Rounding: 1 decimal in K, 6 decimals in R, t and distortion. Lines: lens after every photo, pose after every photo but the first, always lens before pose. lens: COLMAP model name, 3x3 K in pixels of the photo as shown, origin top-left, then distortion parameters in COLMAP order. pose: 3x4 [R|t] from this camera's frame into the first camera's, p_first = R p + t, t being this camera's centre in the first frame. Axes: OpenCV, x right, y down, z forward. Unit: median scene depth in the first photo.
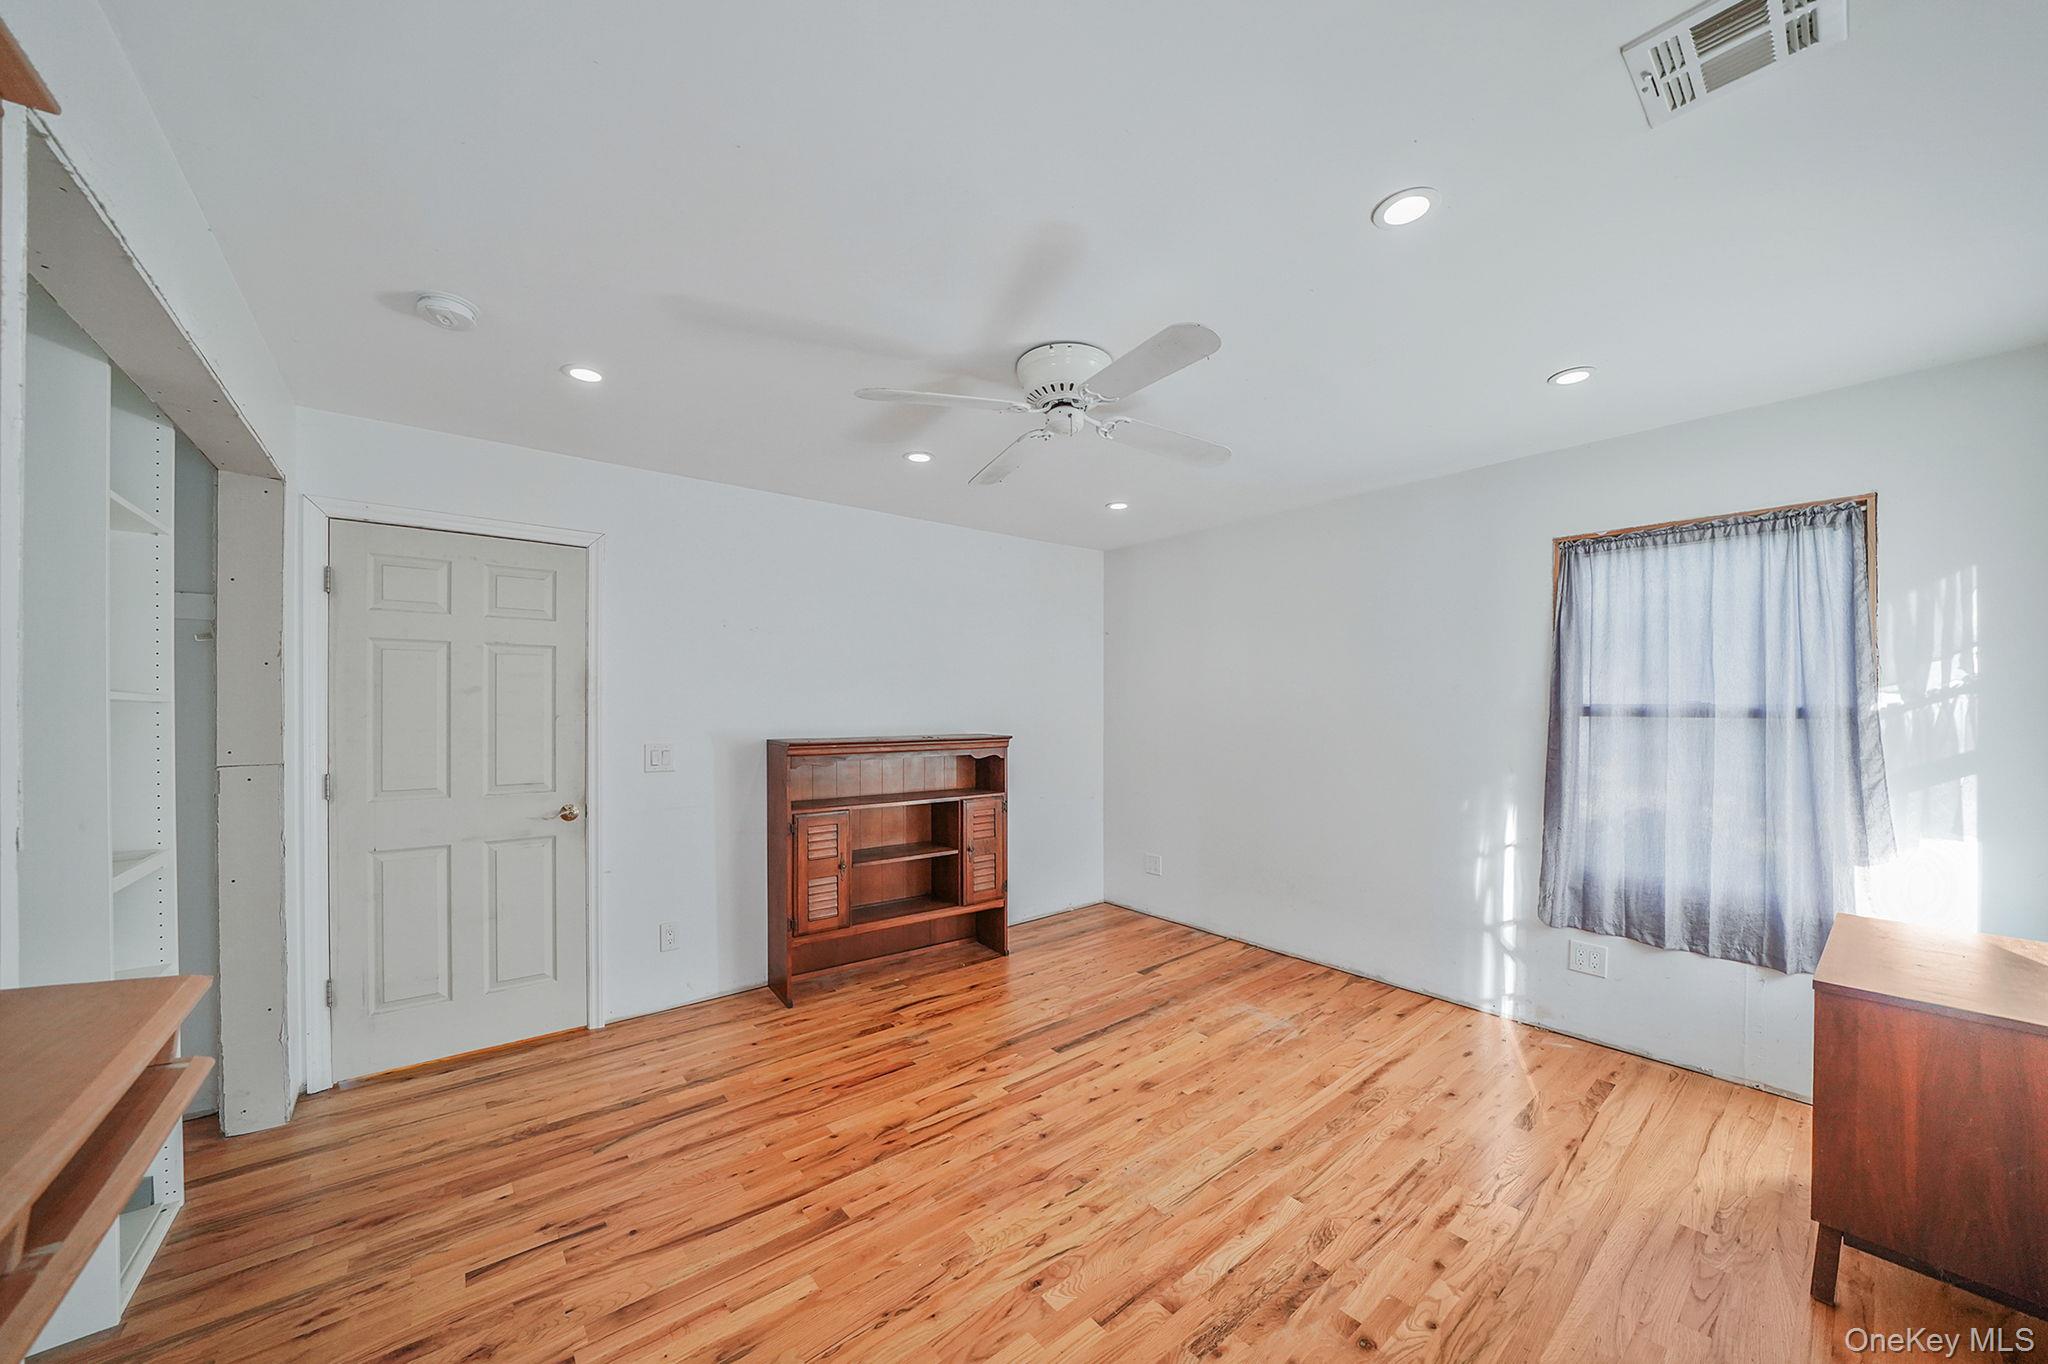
lens RADIAL K [[717.3, 0, 1018.4], [0, 717.3, 698.0], [0, 0, 1]] dist [-0.000260, 0.000066]
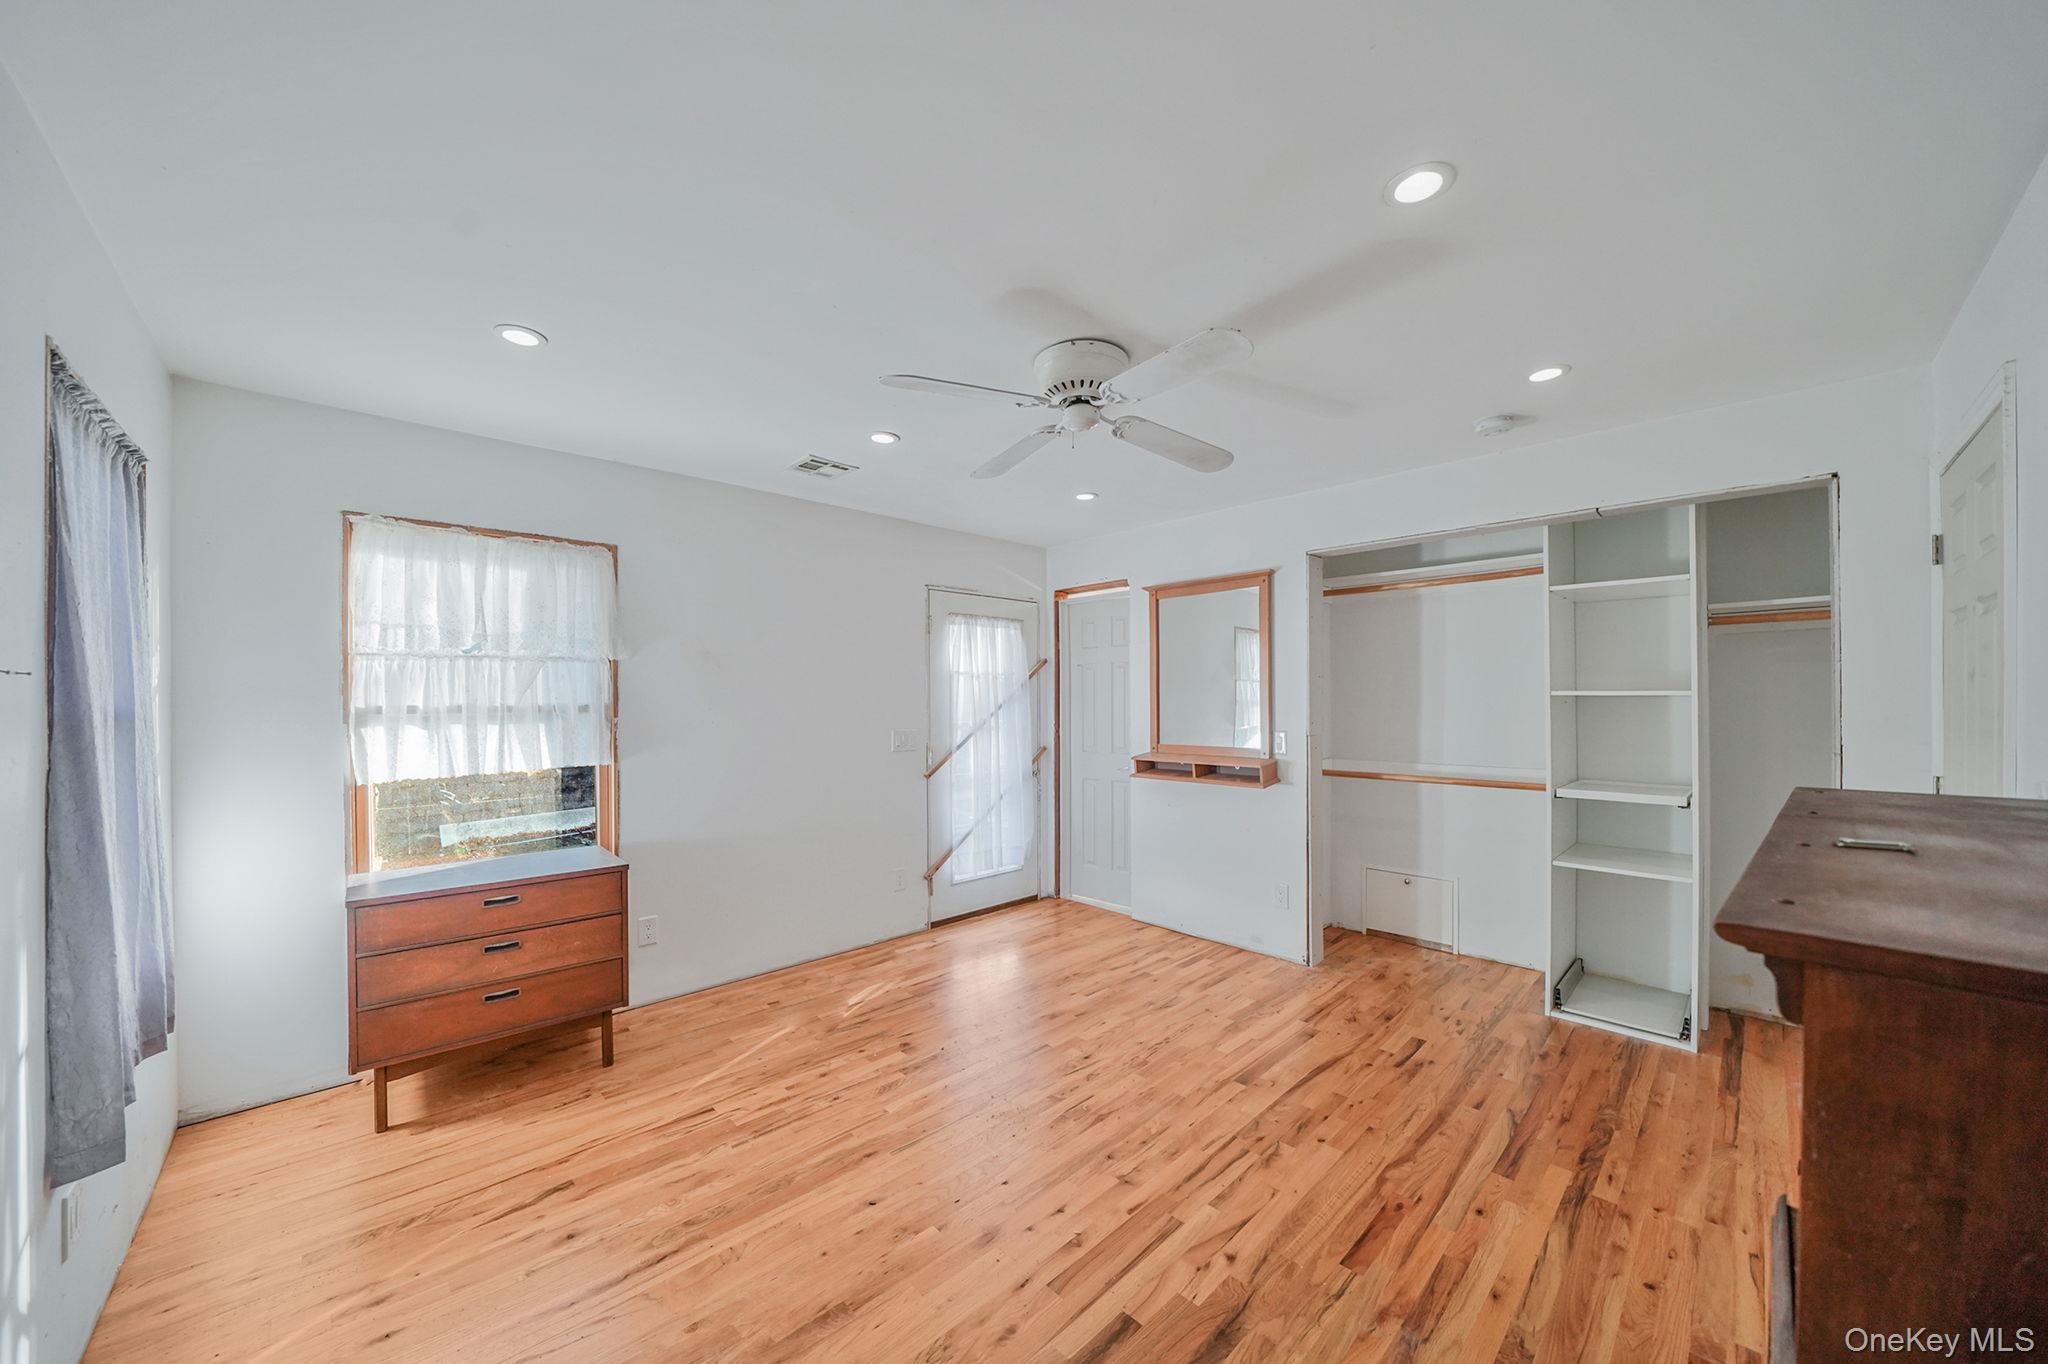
lens RADIAL K [[717.3, 0, 1018.4], [0, 717.3, 698.0], [0, 0, 1]] dist [-0.000260, 0.000066]
pose [[-0.996411, 0.004859, -0.084509, 0.234061], [0.005727, 0.999933, -0.010030, 0.016124], [0.084455, -0.010478, -0.996372, 1.959864]]
